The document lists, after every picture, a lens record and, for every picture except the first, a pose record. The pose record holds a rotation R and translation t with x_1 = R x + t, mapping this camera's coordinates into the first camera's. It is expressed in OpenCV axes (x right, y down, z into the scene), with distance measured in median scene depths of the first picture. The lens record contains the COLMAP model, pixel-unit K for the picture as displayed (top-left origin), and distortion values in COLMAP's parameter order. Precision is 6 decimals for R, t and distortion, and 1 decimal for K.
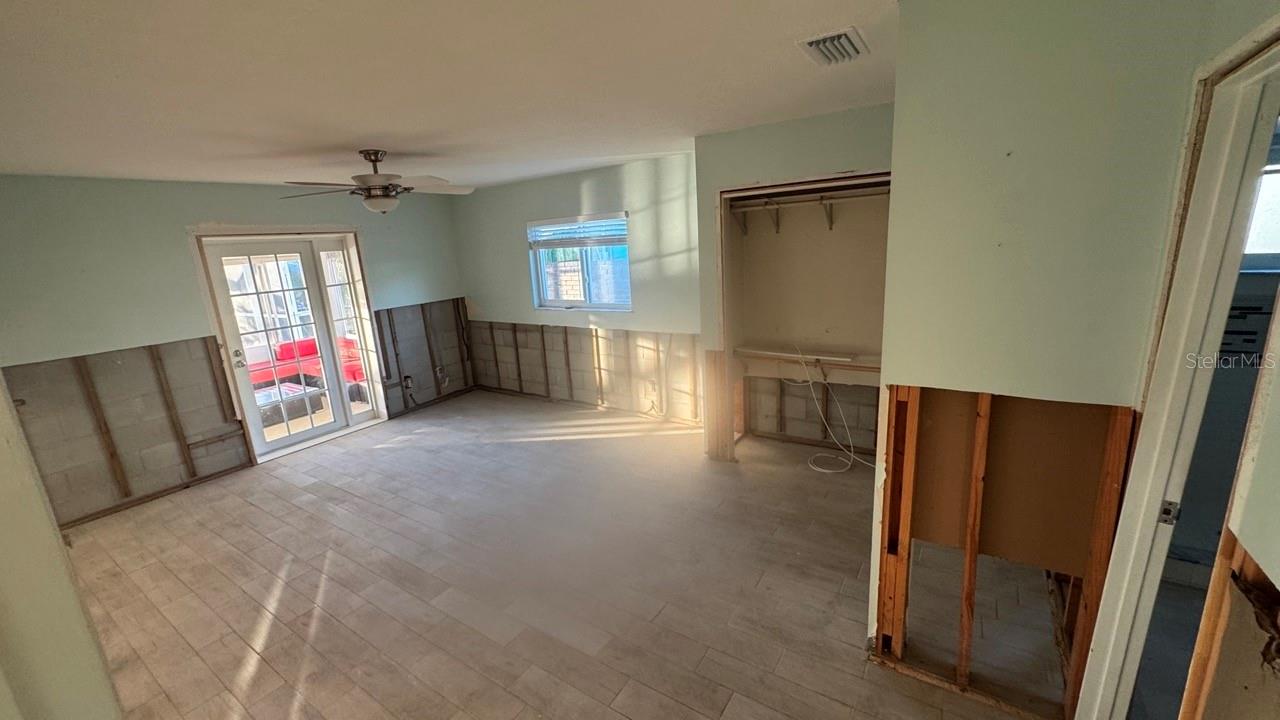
lens RADIAL K [[507.0, 0, 646.0], [0, 507.0, 351.3], [0, 0, 1]] dist [-0.000936, -0.000041]
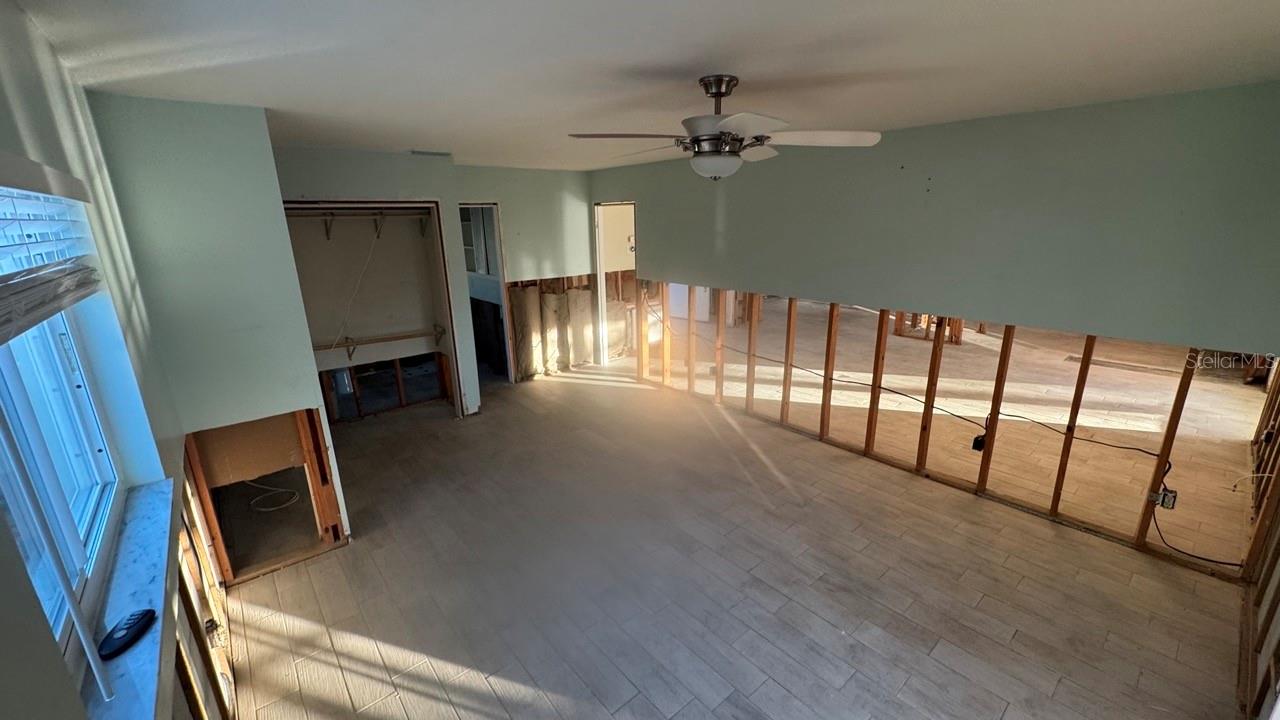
lens RADIAL K [[507.0, 0, 640.7], [0, 507.0, 361.3], [0, 0, 1]] dist [-0.000936, -0.000041]
pose [[-0.957036, -0.002738, 0.289955, -0.575113], [0.139345, 0.872585, 0.468165, -0.356767], [-0.254292, 0.488455, -0.834714, 1.559158]]
